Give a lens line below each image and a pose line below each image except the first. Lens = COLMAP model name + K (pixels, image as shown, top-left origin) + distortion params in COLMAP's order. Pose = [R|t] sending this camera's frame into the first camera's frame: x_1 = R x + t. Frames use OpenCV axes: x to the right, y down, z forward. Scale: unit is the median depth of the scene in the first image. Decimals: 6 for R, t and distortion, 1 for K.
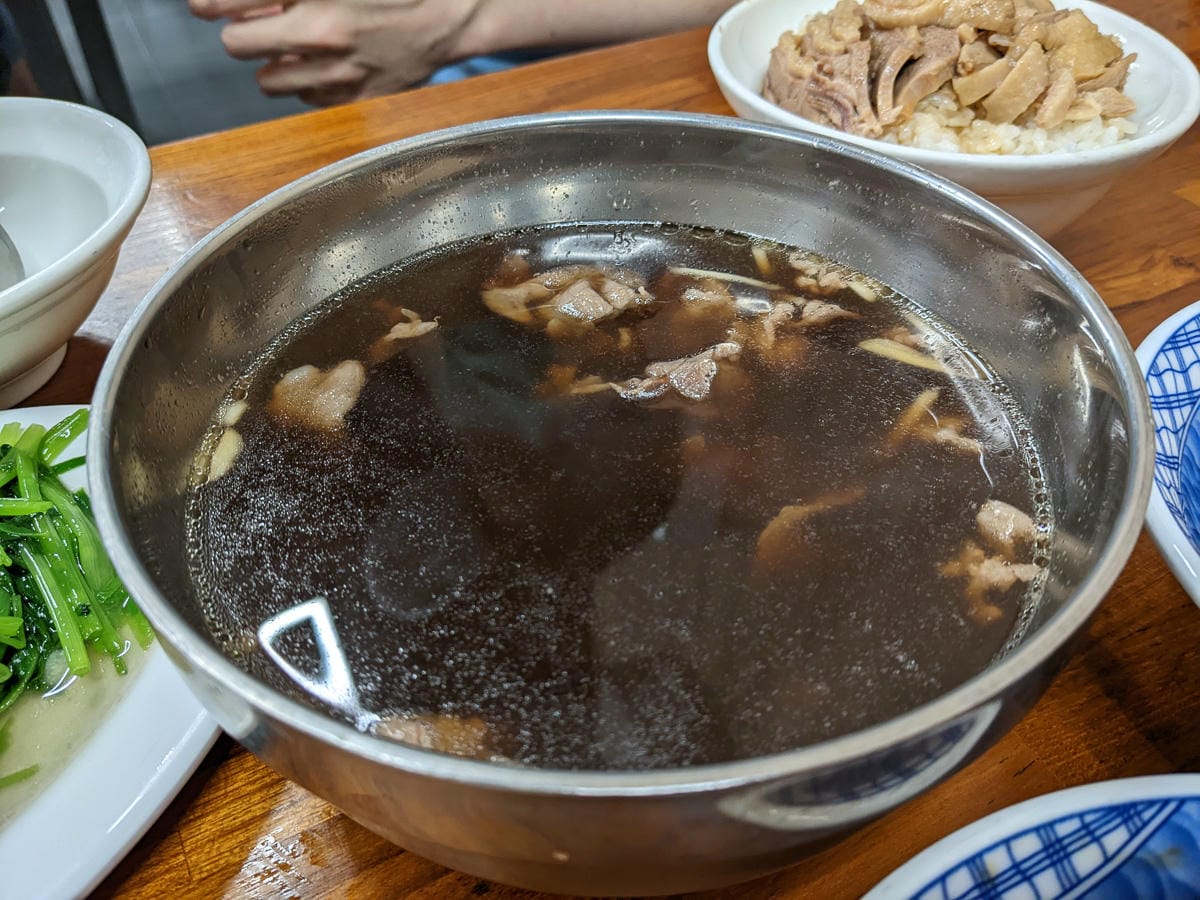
lens RADIAL K [[944.8, 0, 595.2], [0, 944.8, 469.3], [0, 0, 1]] dist [-0.055288, -0.006979]
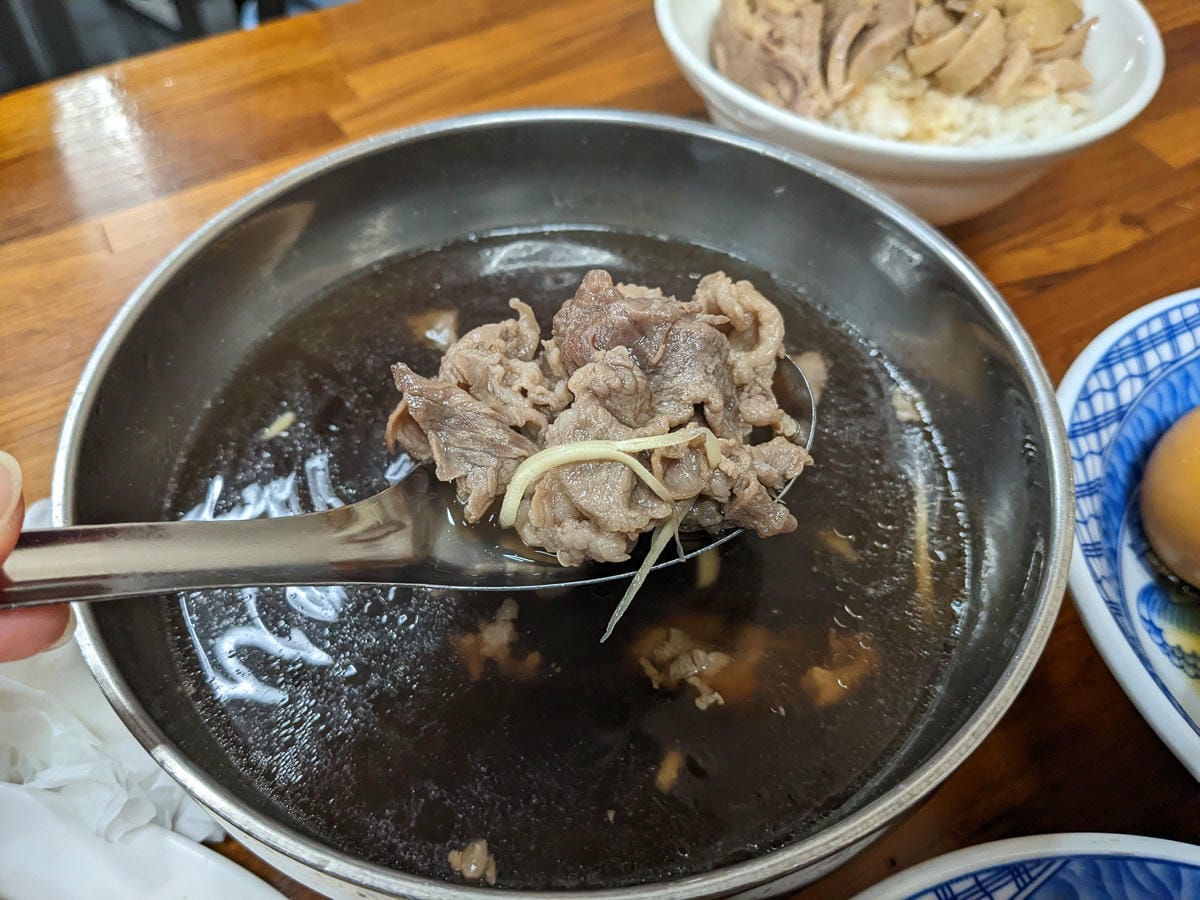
lens RADIAL K [[944.8, 0, 595.2], [0, 944.8, 469.3], [0, 0, 1]] dist [-0.055288, -0.006979]
pose [[0.998966, -0.013339, 0.043457, 0.015772], [0.006549, 0.988236, 0.152795, -0.140546], [-0.044984, -0.152352, 0.987302, 0.000509]]
